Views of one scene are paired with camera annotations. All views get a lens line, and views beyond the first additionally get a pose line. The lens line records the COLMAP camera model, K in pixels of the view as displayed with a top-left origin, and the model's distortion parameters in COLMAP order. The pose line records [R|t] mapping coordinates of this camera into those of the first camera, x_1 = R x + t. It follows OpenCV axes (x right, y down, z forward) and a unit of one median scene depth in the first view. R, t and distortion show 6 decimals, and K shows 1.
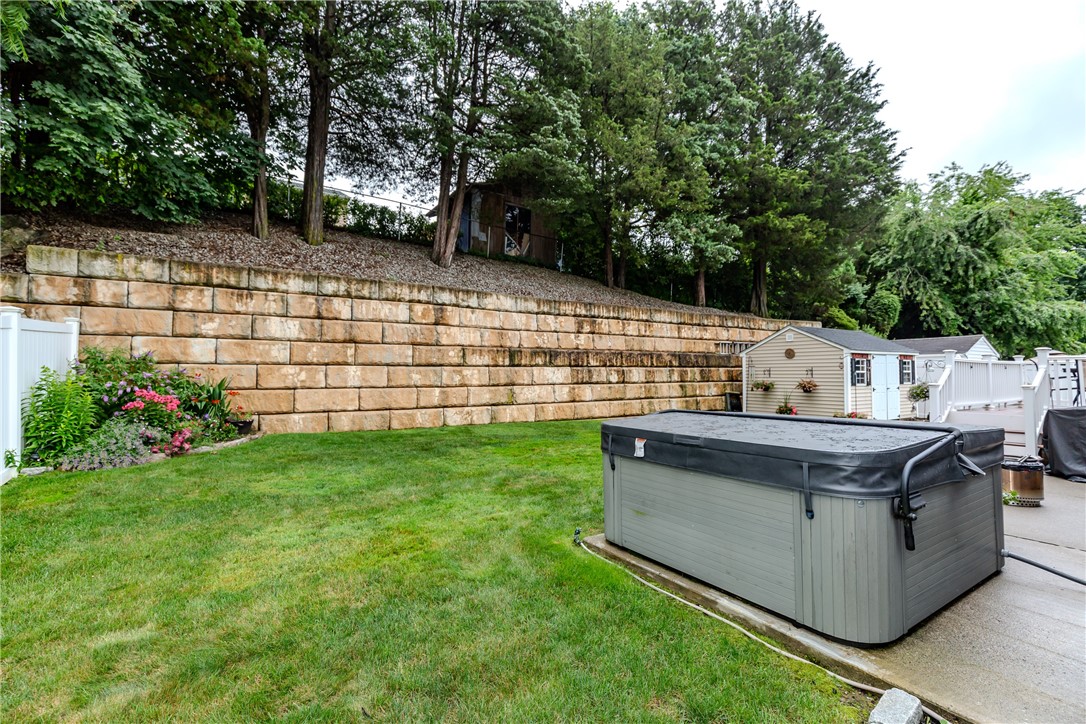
lens RADIAL K [[482.7, 0, 546.1], [0, 482.7, 358.8], [0, 0, 1]] dist [0.003357, 0.000063]
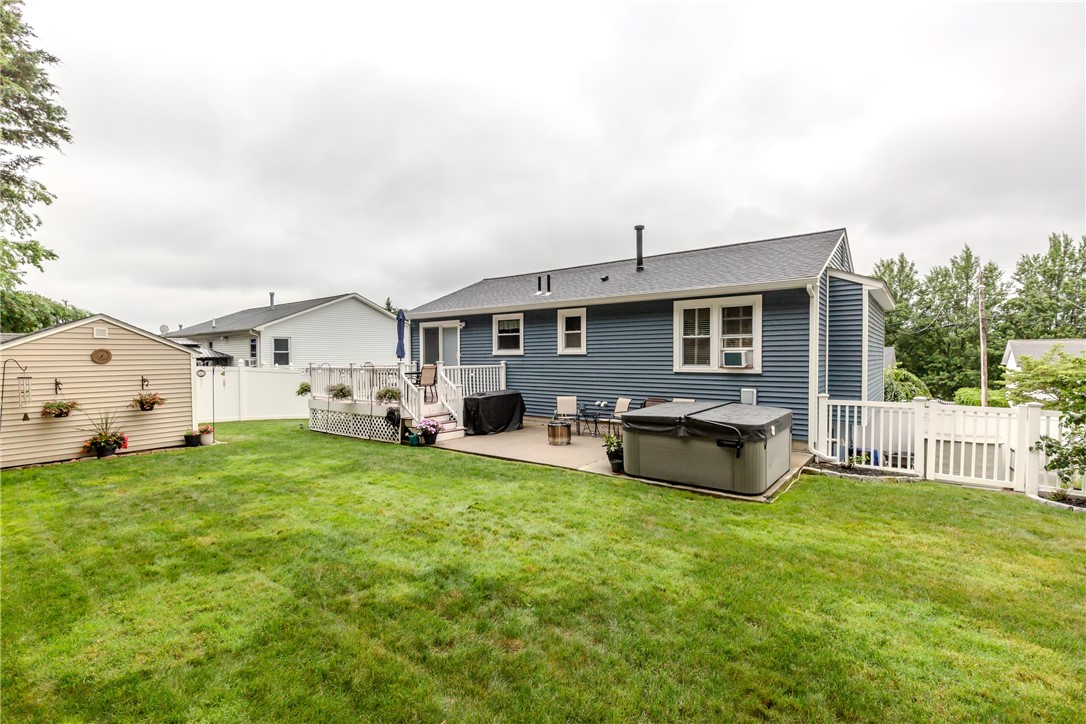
lens RADIAL K [[489.9, 0, 543.0], [0, 489.9, 362.0], [0, 0, 1]] dist [0.018038, 0.000449]
pose [[-0.320207, -0.011128, 0.947282, -0.366555], [-0.021355, 0.999762, 0.004526, -0.020281], [-0.947107, -0.018780, -0.320369, 0.672790]]
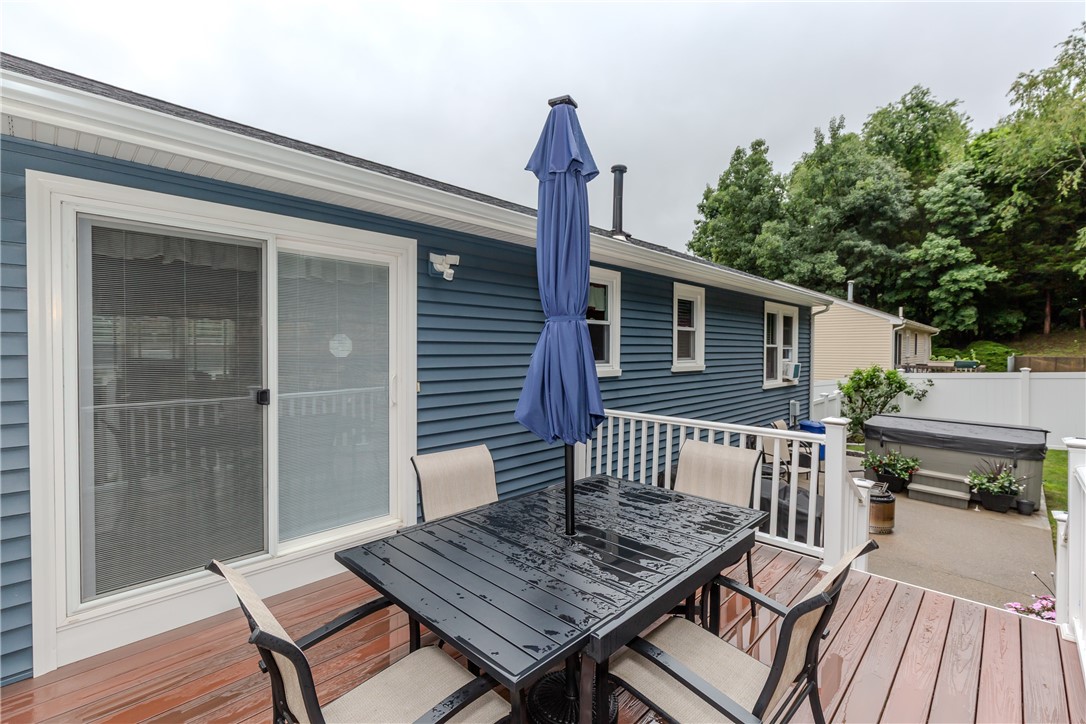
lens RADIAL K [[483.7, 0, 544.5], [0, 483.7, 354.5], [0, 0, 1]] dist [-0.004161, -0.000844]
pose [[-0.976970, -0.005387, -0.213308, 0.775801], [-0.002925, 0.999925, -0.011858, -0.043086], [0.213356, -0.010961, -0.976913, 0.770862]]
